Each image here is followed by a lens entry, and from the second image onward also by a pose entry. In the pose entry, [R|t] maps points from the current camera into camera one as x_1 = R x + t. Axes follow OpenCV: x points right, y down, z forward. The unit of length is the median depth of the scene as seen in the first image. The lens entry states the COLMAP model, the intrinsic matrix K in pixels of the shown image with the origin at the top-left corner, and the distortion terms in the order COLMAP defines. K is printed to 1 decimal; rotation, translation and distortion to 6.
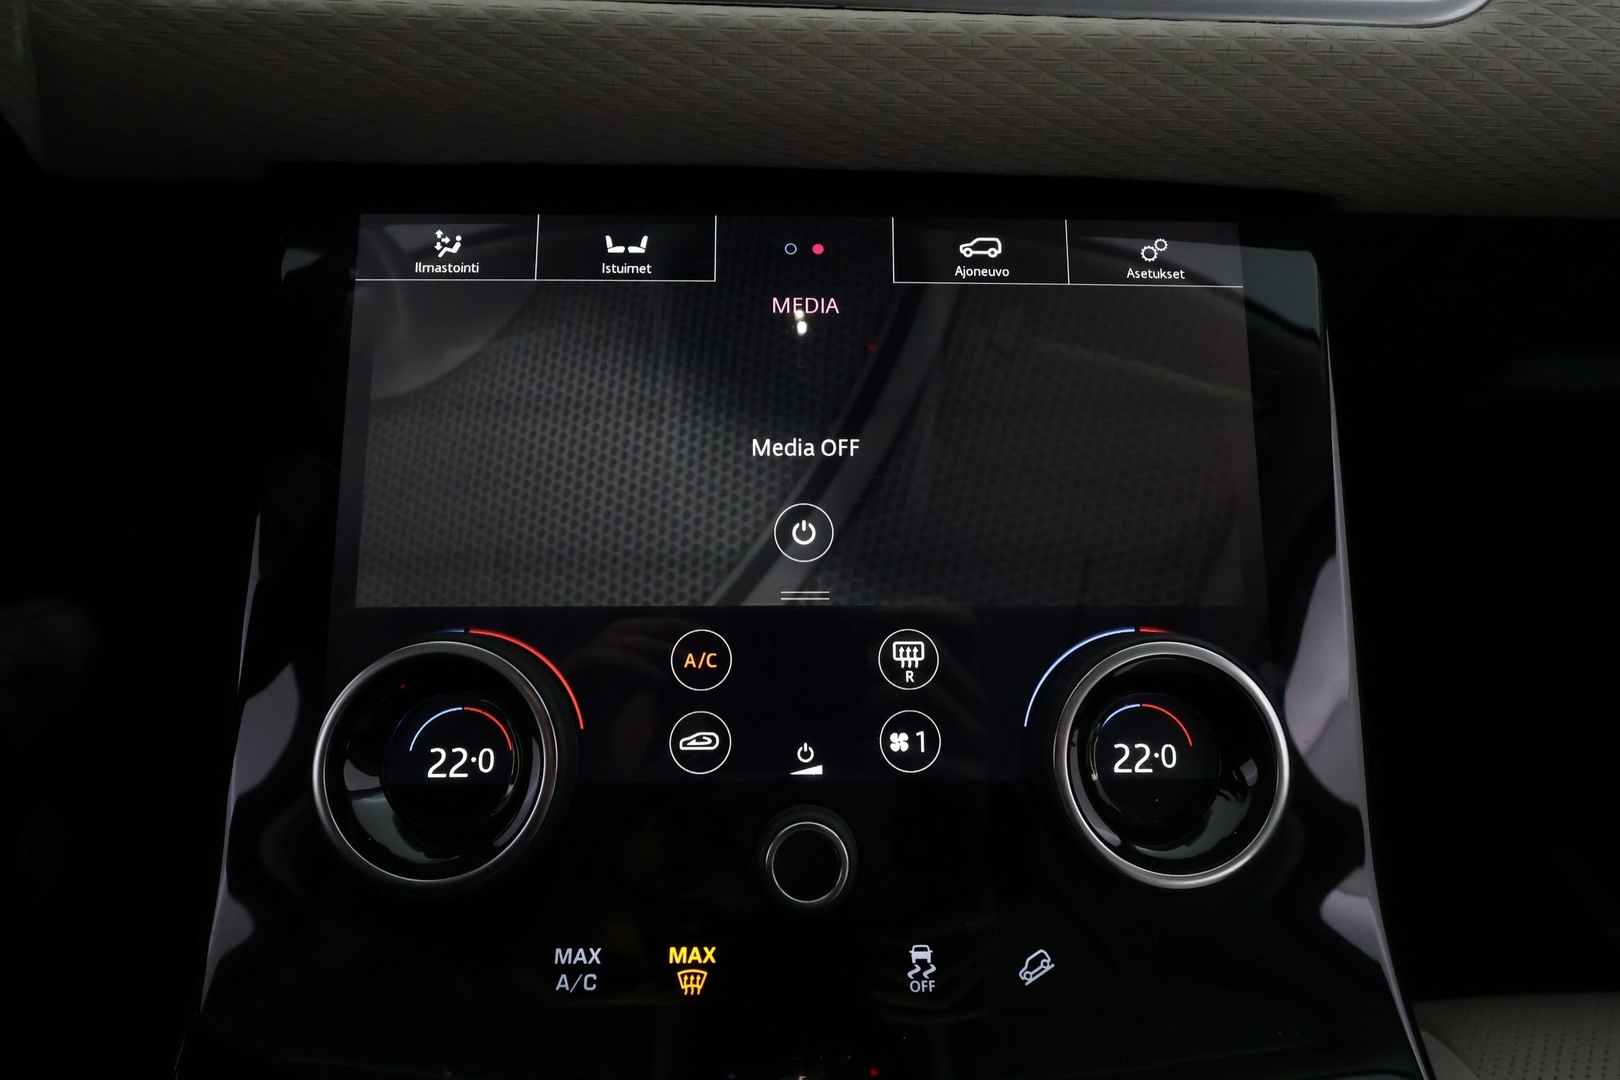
lens RADIAL K [[891.8, 0, 810.0], [0, 891.8, 540.0], [0, 0, 1]] dist [-0.002746, 0.002800]
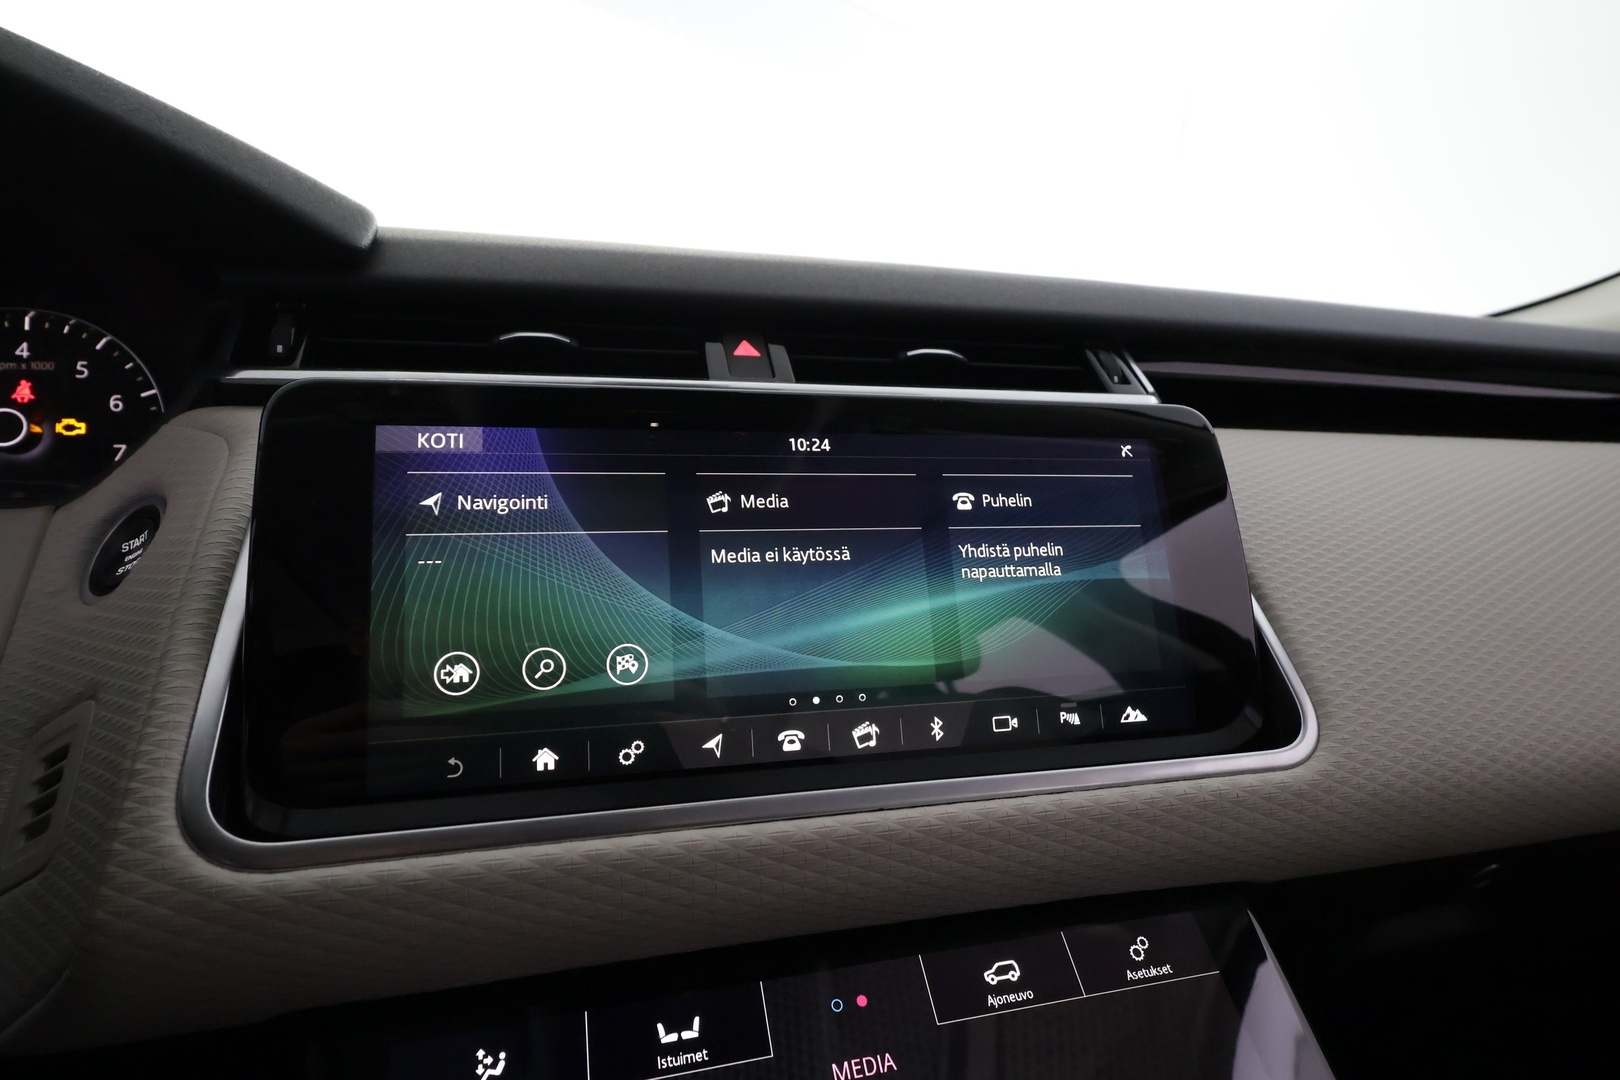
lens RADIAL K [[891.8, 0, 810.0], [0, 891.8, 540.0], [0, 0, 1]] dist [-0.002746, 0.002800]
pose [[0.965633, -0.040693, 0.256705, -0.300408], [0.169477, 0.847398, -0.503184, -0.271986], [-0.197056, 0.529397, 0.825172, -0.140019]]
